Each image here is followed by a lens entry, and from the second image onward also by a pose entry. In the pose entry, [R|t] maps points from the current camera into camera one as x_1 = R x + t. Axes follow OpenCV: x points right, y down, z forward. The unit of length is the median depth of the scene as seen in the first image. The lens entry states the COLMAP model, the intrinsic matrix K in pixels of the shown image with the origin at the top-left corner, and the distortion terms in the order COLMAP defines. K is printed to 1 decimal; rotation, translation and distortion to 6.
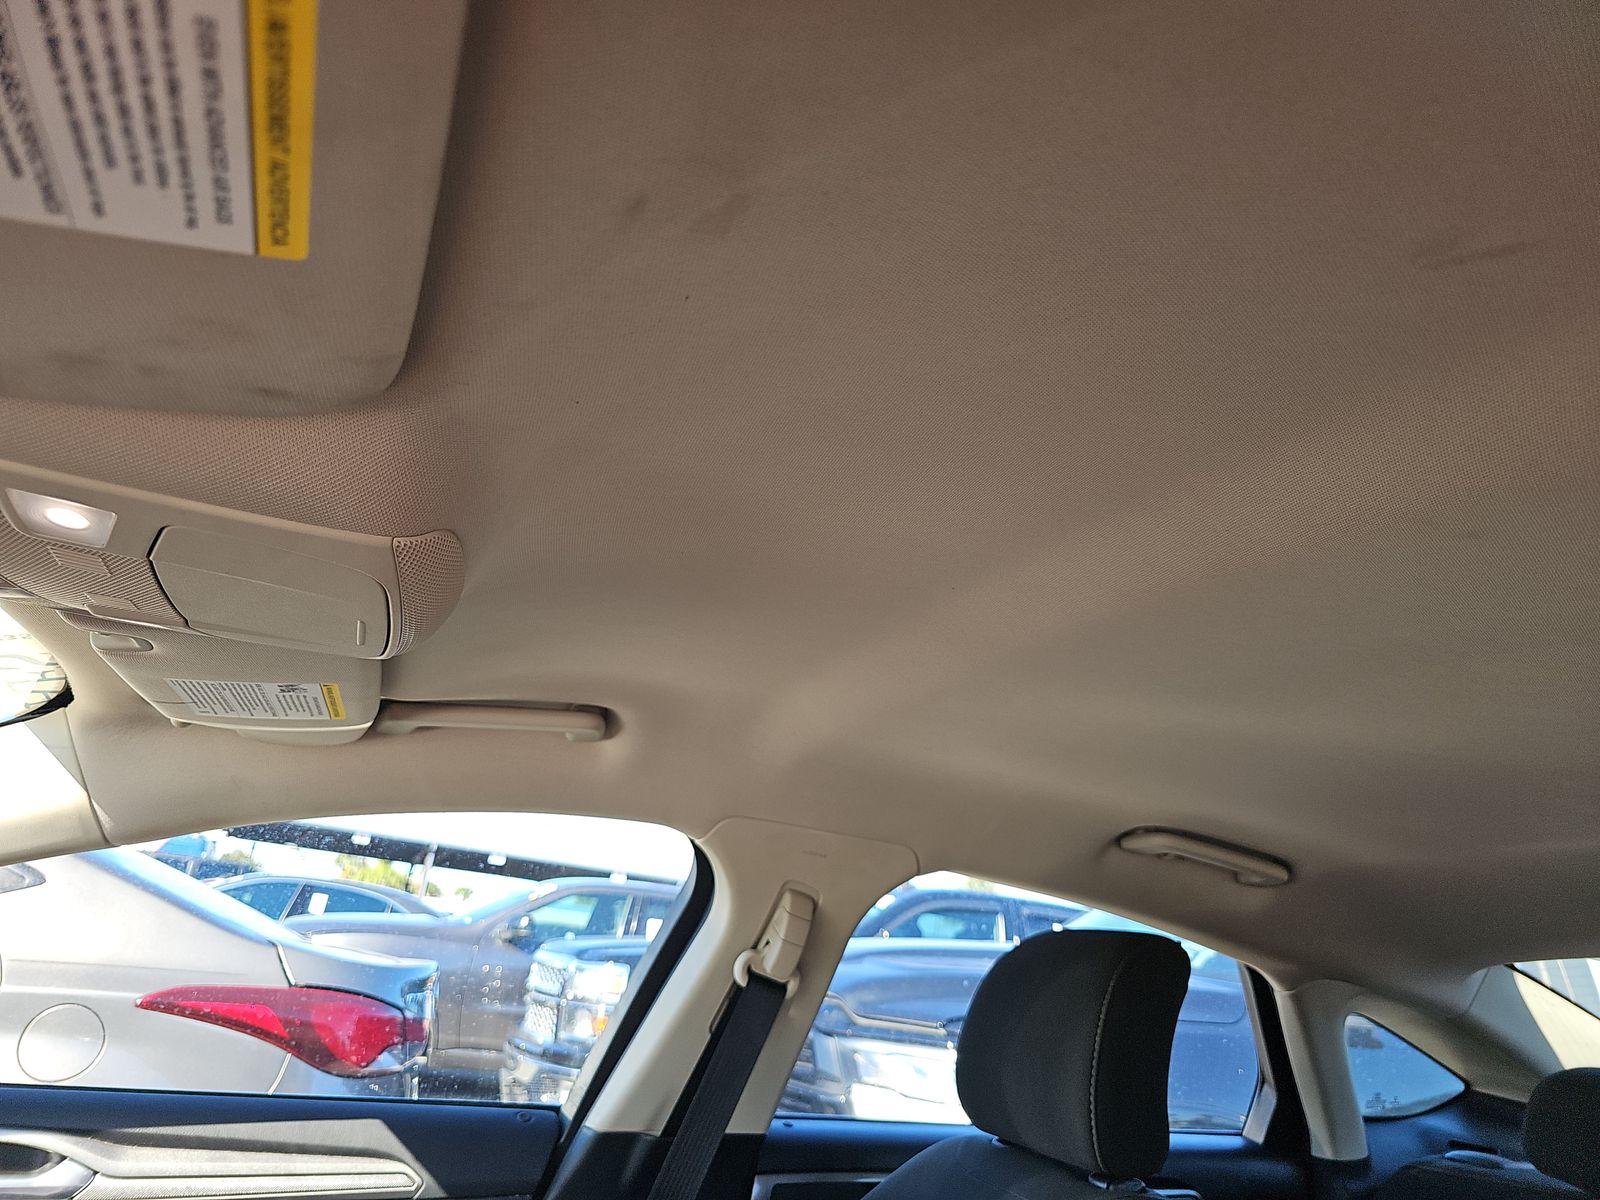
lens RADIAL K [[1064.8, 0, 801.5], [0, 1064.8, 611.8], [0, 0, 1]] dist [0.021304, -0.001367]
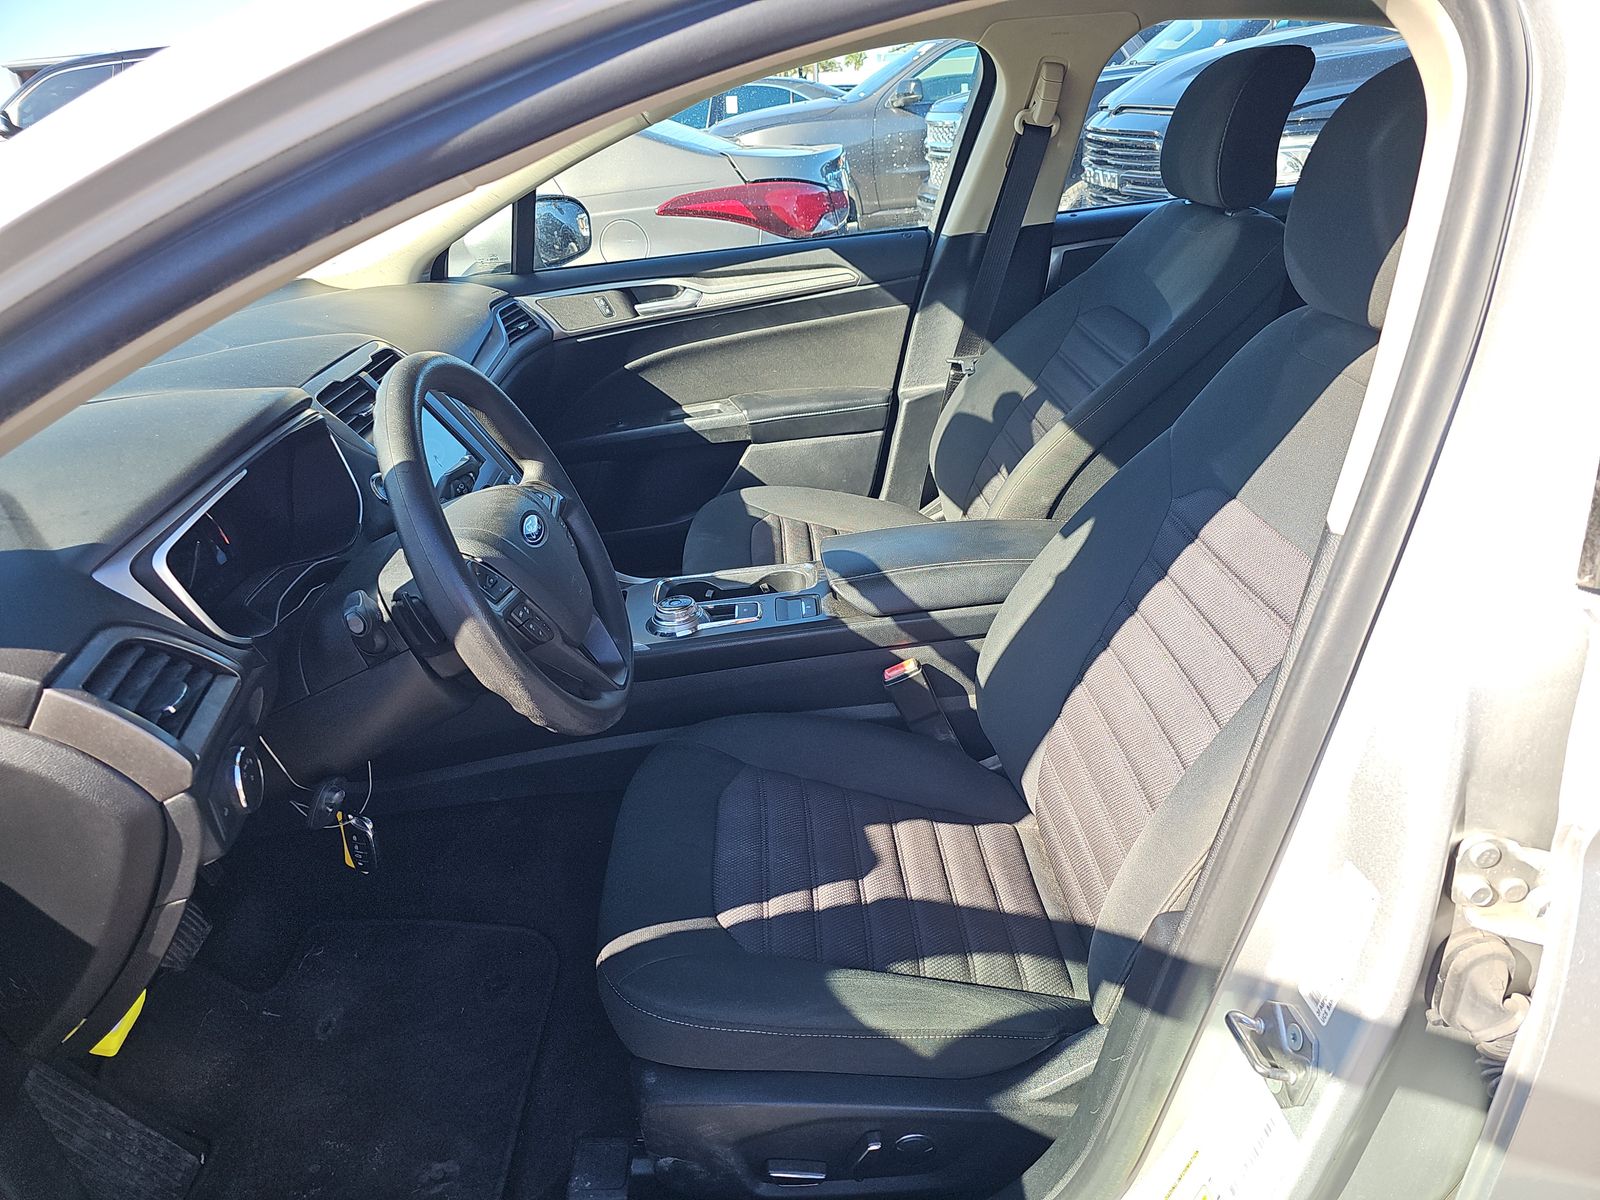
lens RADIAL K [[1064.8, 0, 795.5], [0, 1064.8, 613.5], [0, 0, 1]] dist [0.021304, -0.001367]
pose [[0.920033, -0.017806, -0.391436, 0.114504], [0.283501, 0.719848, 0.633598, -0.109950], [0.270492, -0.693903, 0.667332, -0.296100]]
